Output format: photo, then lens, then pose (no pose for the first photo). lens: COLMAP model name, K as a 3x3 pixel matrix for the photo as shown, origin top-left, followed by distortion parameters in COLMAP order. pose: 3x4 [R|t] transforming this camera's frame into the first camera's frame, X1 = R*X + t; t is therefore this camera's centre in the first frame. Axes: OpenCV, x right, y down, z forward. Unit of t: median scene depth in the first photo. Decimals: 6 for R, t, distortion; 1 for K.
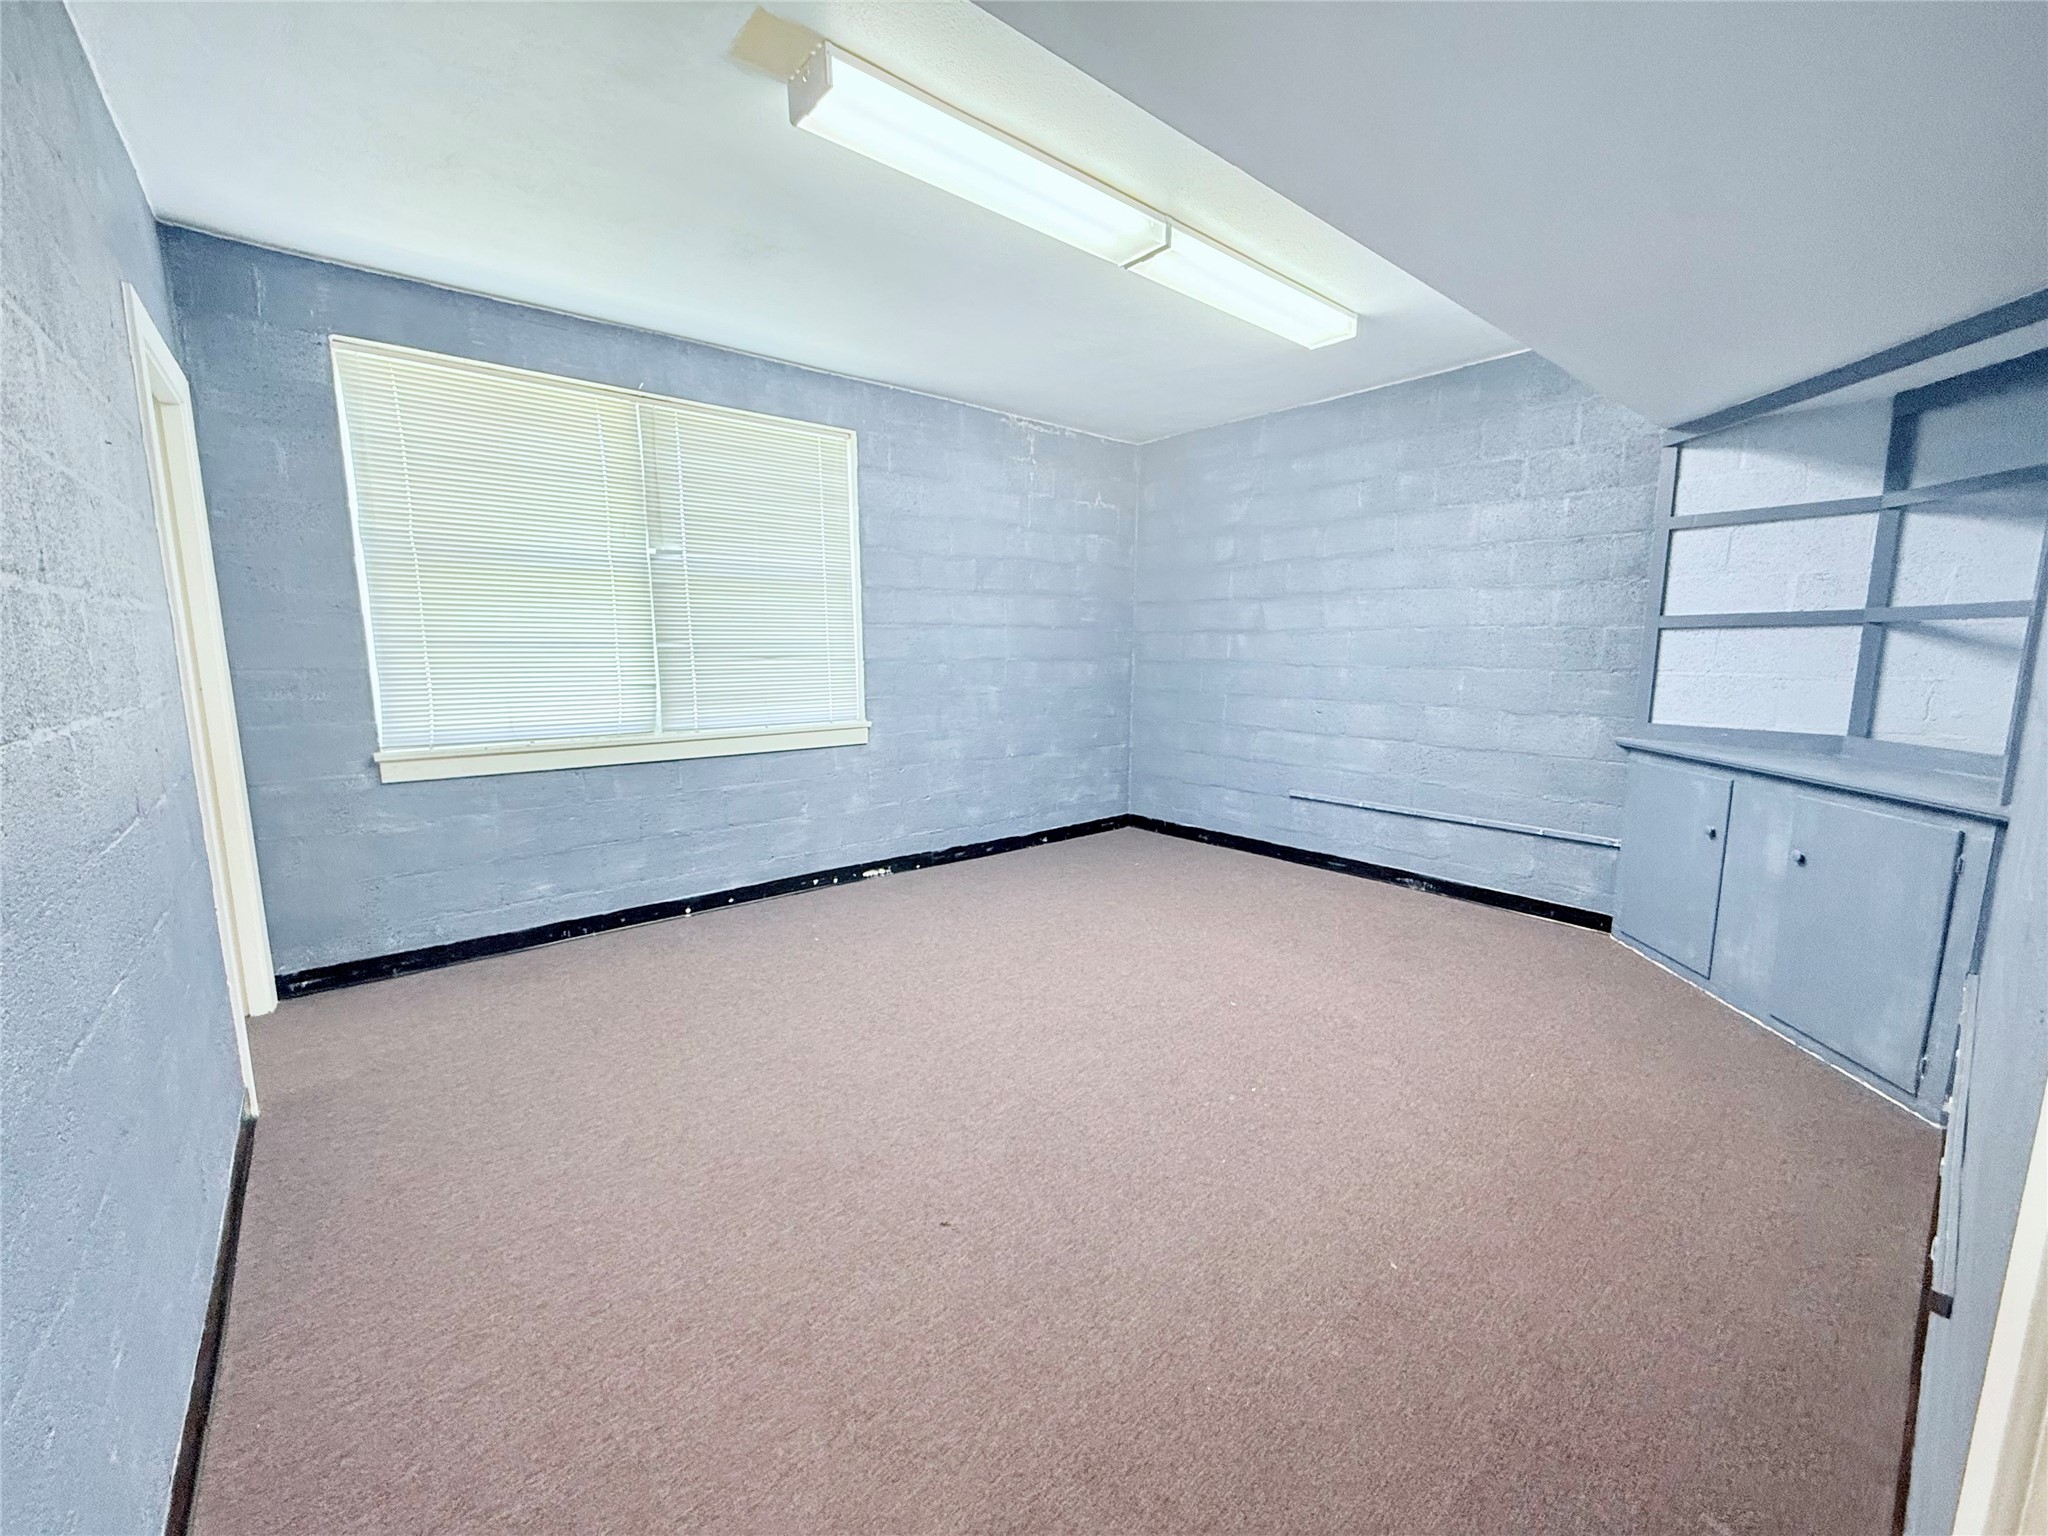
lens RADIAL K [[812.4, 0, 1020.5], [0, 812.4, 765.1], [0, 0, 1]] dist [0.002117, 0.000412]
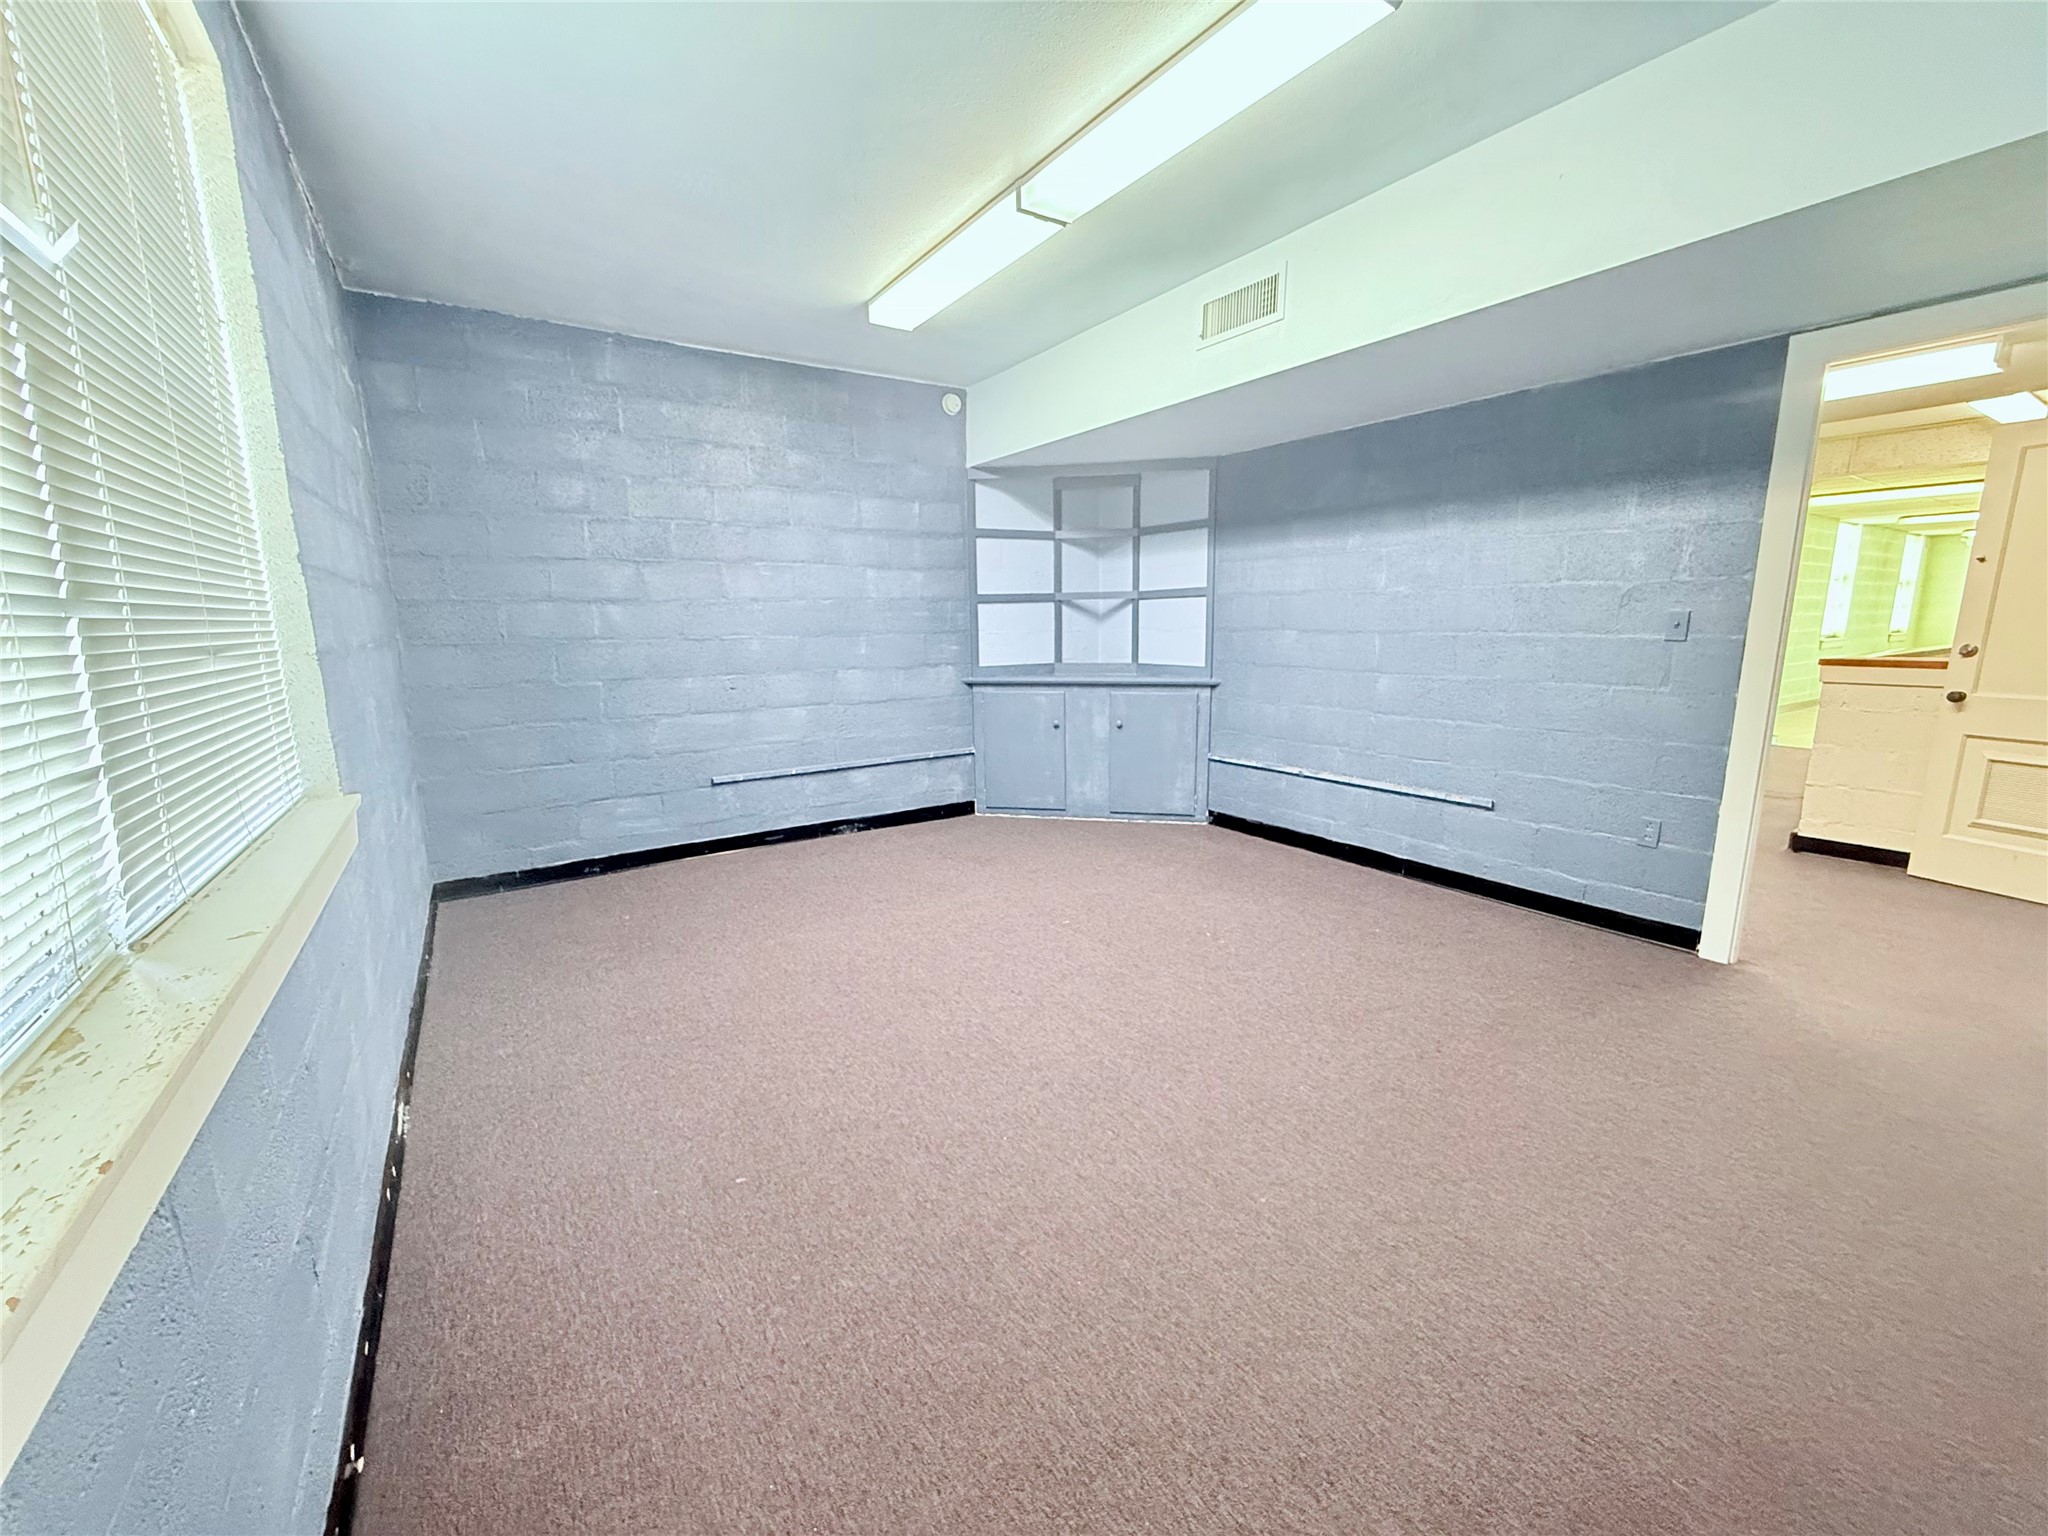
lens RADIAL K [[812.4, 0, 1020.5], [0, 812.4, 765.1], [0, 0, 1]] dist [0.002117, 0.000412]
pose [[0.116283, -0.180121, 0.976747, -0.648755], [0.159239, 0.974078, 0.160671, -0.093640], [-0.980368, 0.136853, 0.141951, 0.674901]]
